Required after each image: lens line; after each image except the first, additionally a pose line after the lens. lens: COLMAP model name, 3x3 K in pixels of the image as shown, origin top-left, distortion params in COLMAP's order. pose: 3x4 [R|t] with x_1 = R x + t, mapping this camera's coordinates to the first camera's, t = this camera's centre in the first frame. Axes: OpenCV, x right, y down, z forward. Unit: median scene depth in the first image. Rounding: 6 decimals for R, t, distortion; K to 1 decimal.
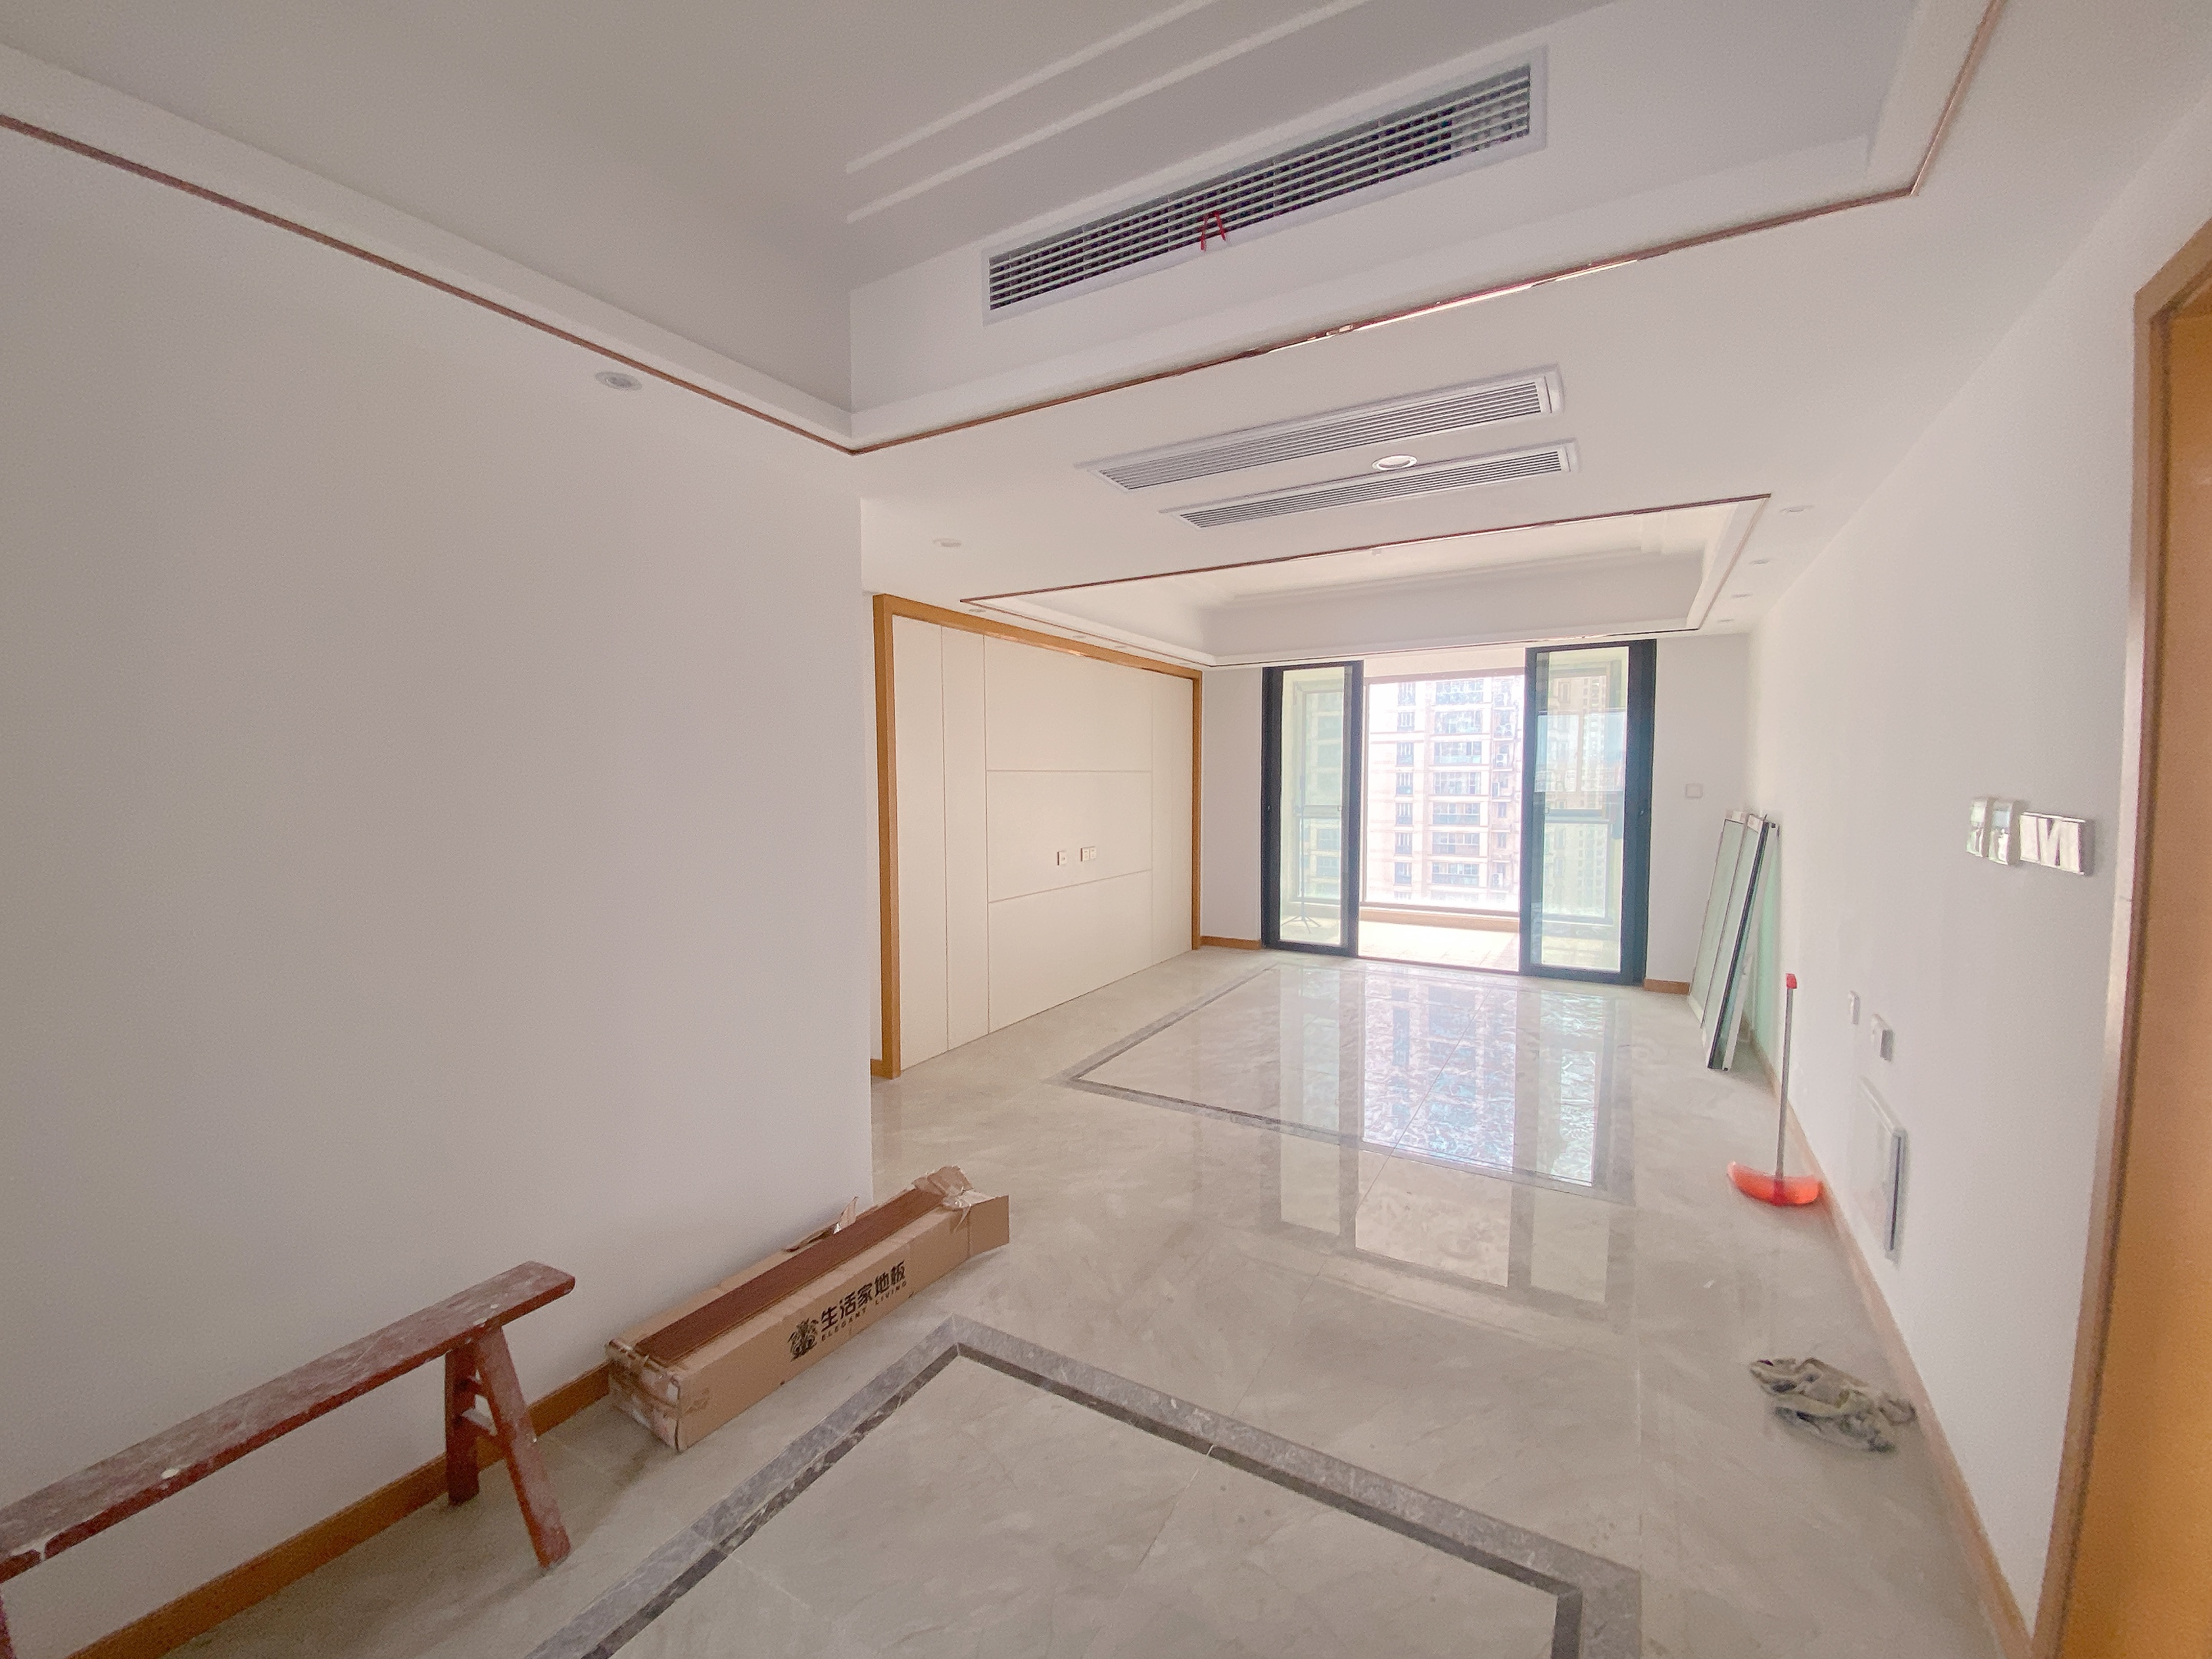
lens RADIAL K [[911.8, 0, 1106.0], [0, 911.8, 829.5], [0, 0, 1]] dist [0.000125, -0.000076]
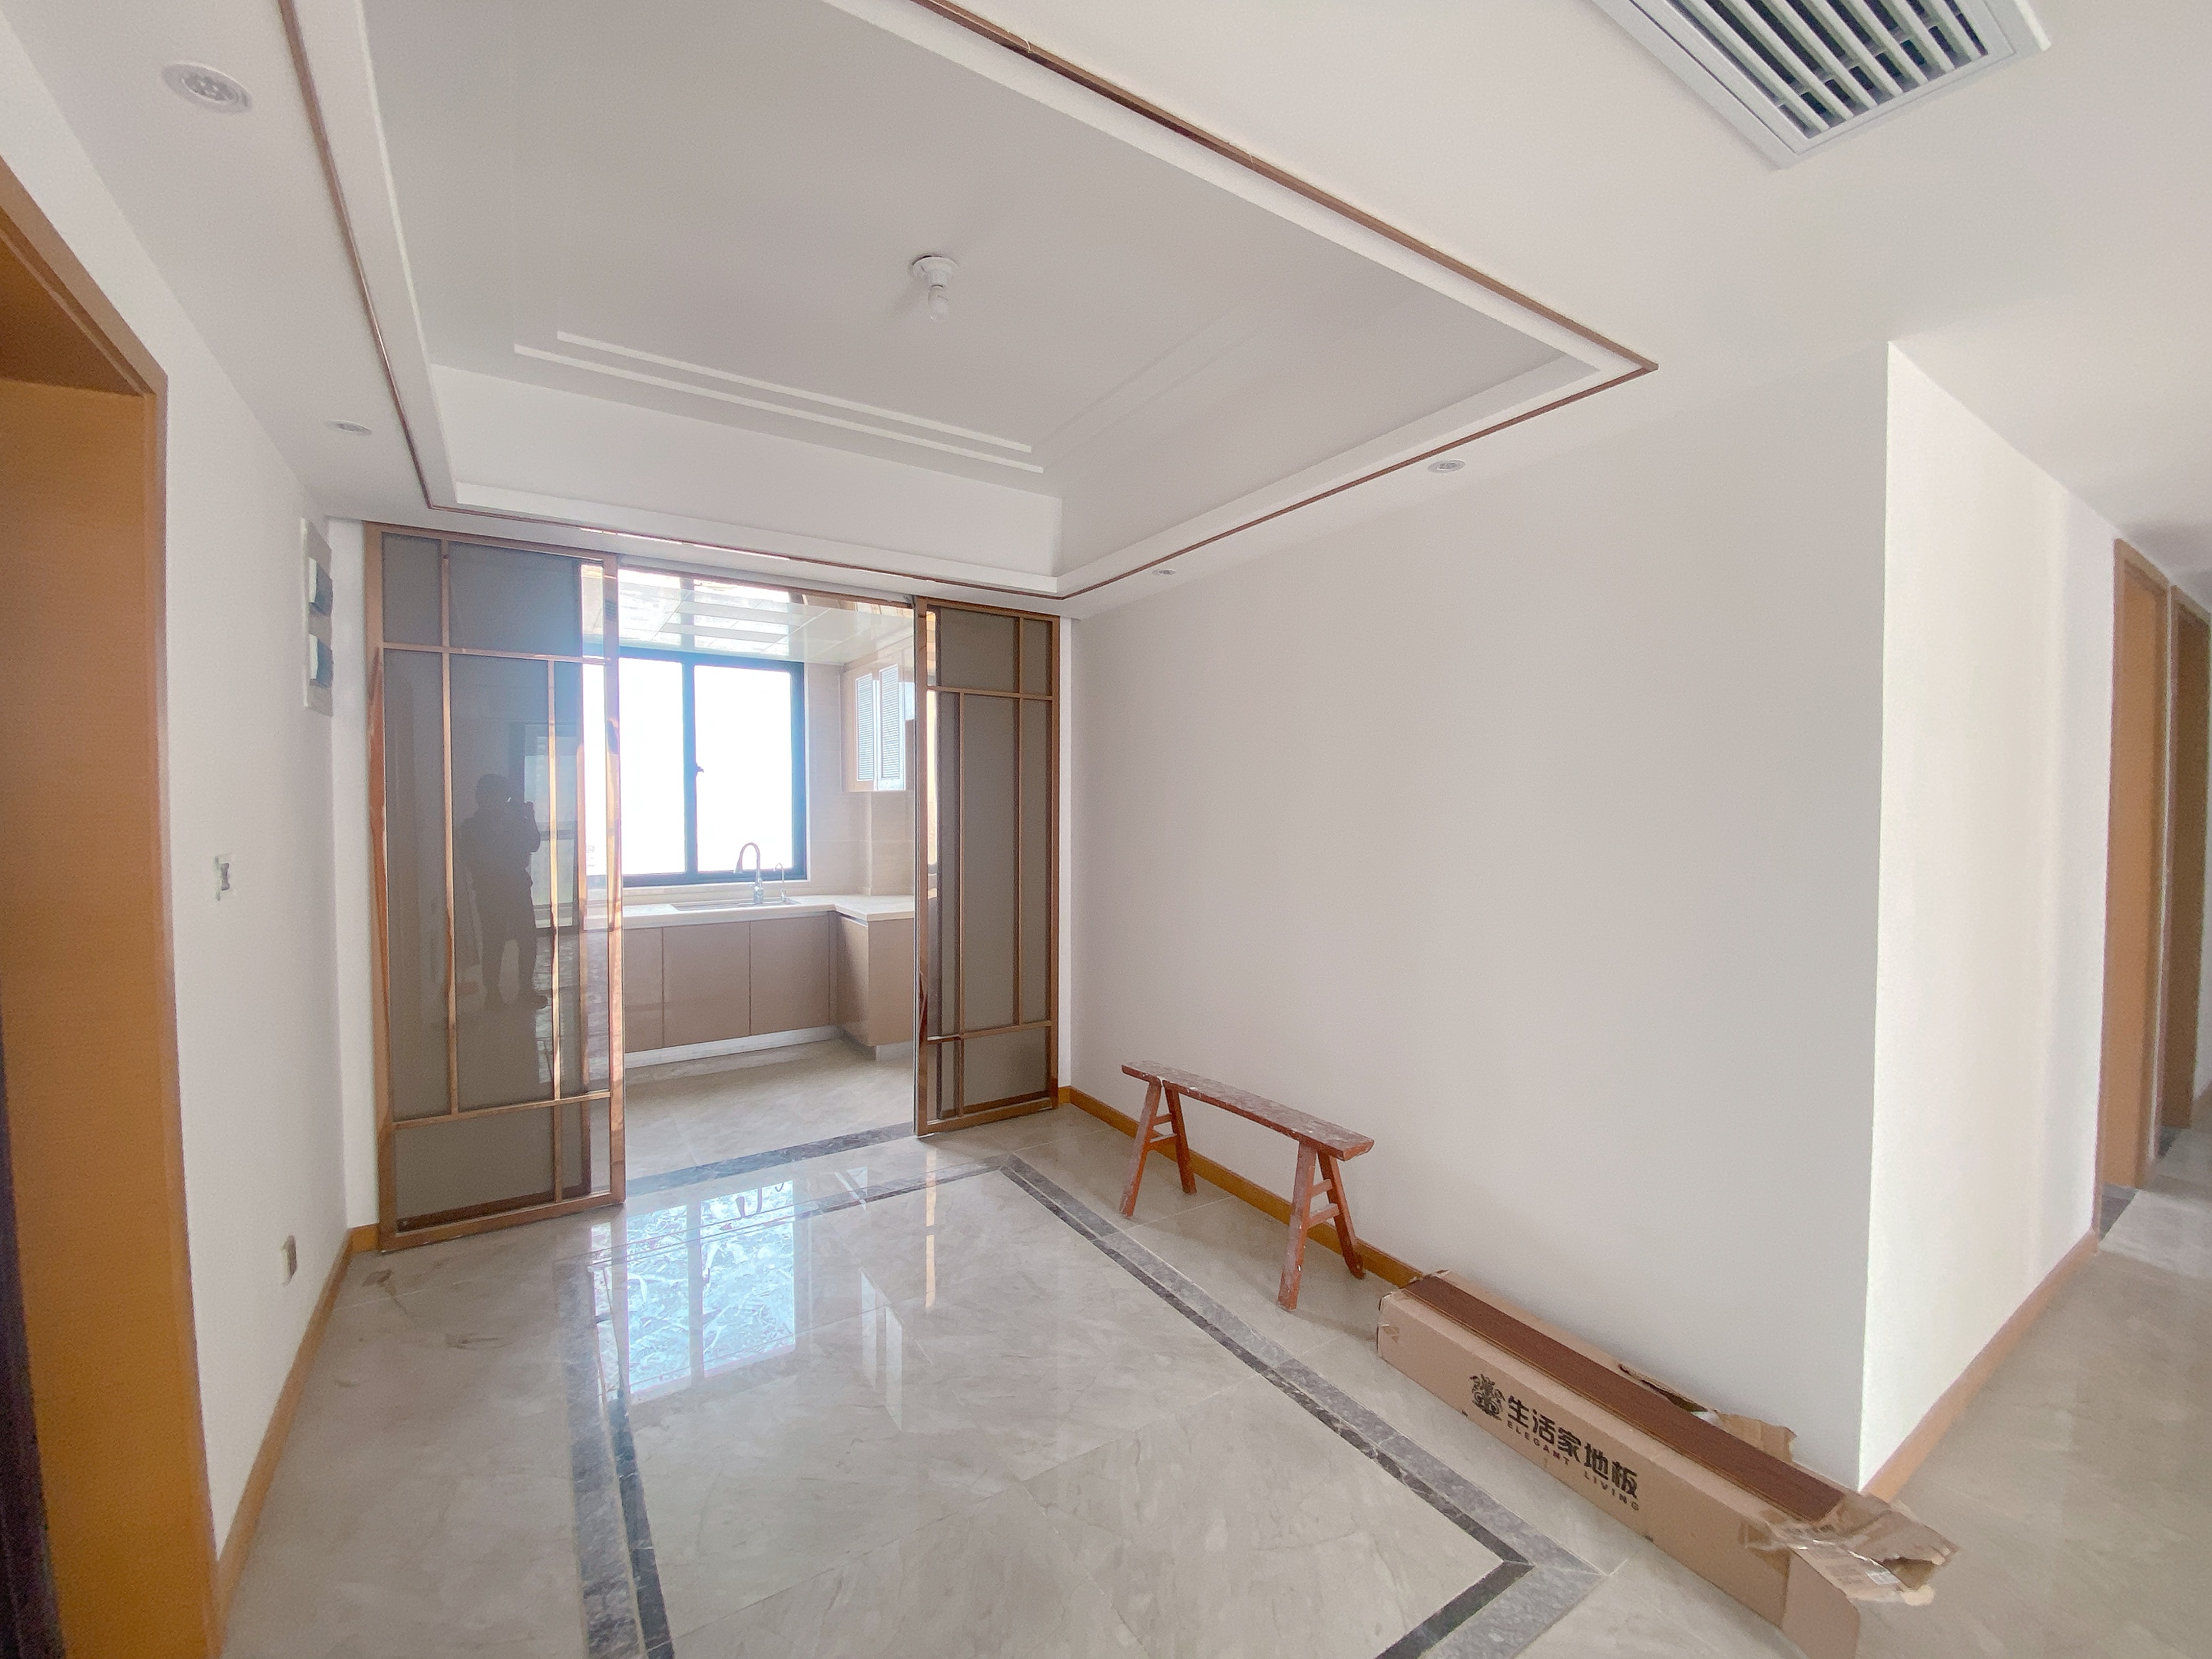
lens RADIAL K [[911.8, 0, 1106.0], [0, 911.8, 829.5], [0, 0, 1]] dist [0.000125, -0.000076]
pose [[-0.447334, 0.029870, -0.893868, 0.656153], [-0.062124, 0.995990, 0.064372, -0.054222], [0.892207, 0.084327, -0.443684, 1.013708]]
